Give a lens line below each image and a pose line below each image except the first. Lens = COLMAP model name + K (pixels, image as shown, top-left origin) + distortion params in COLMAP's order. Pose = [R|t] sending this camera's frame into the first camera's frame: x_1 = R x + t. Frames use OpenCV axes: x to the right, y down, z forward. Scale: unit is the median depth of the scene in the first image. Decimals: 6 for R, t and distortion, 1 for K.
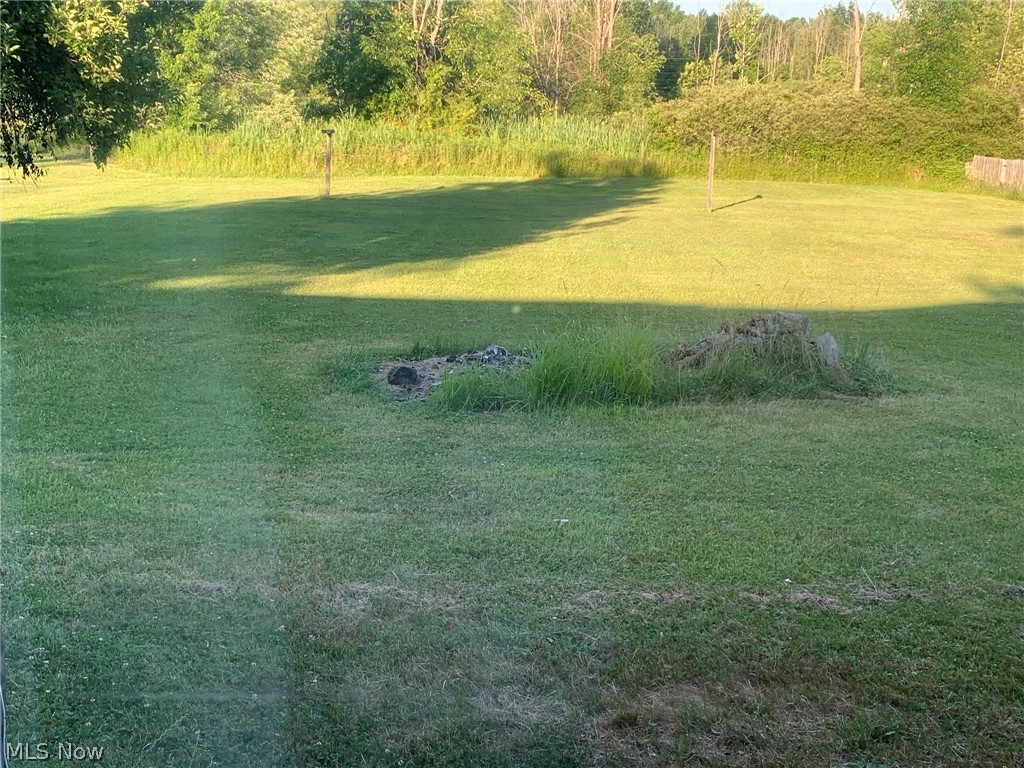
lens RADIAL K [[1251.8, 0, 512.1], [0, 1251.8, 384.7], [0, 0, 1]] dist [0.018219, 0.000000]
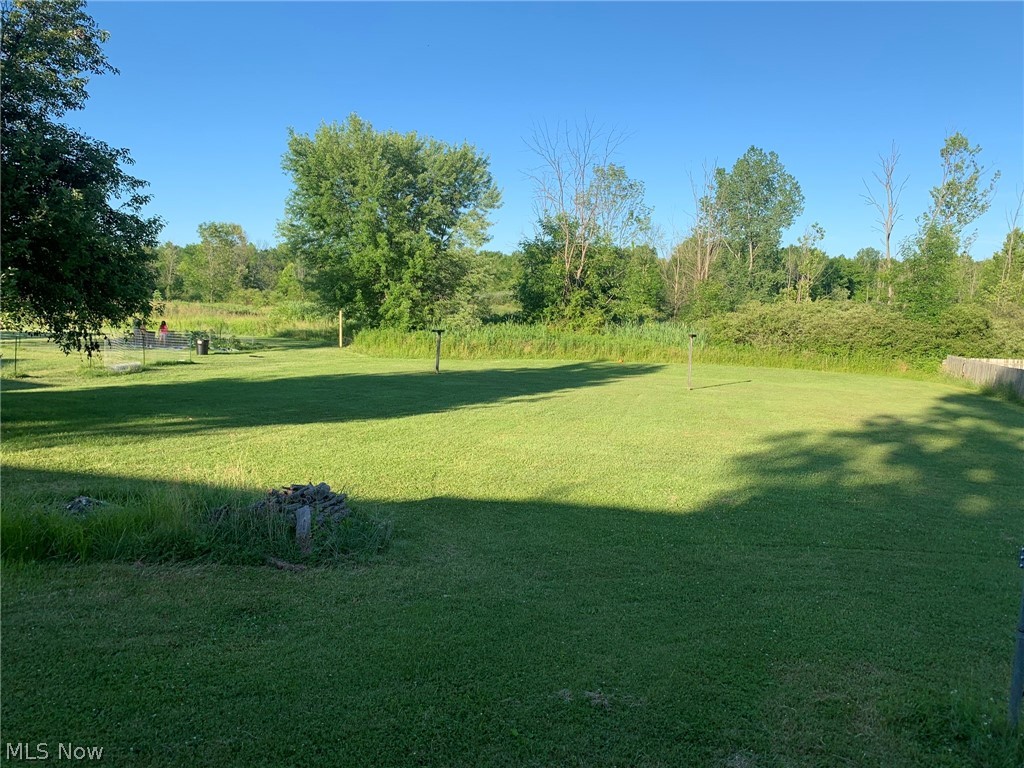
lens RADIAL K [[771.6, 0, 512.0], [0, 771.6, 383.8], [0, 0, 1]] dist [0.014602, -0.000506]
pose [[0.961417, 0.033122, -0.273095, 0.136951], [-0.068093, 0.990486, -0.119587, -0.017797], [0.266536, 0.133568, 0.954525, 0.071734]]
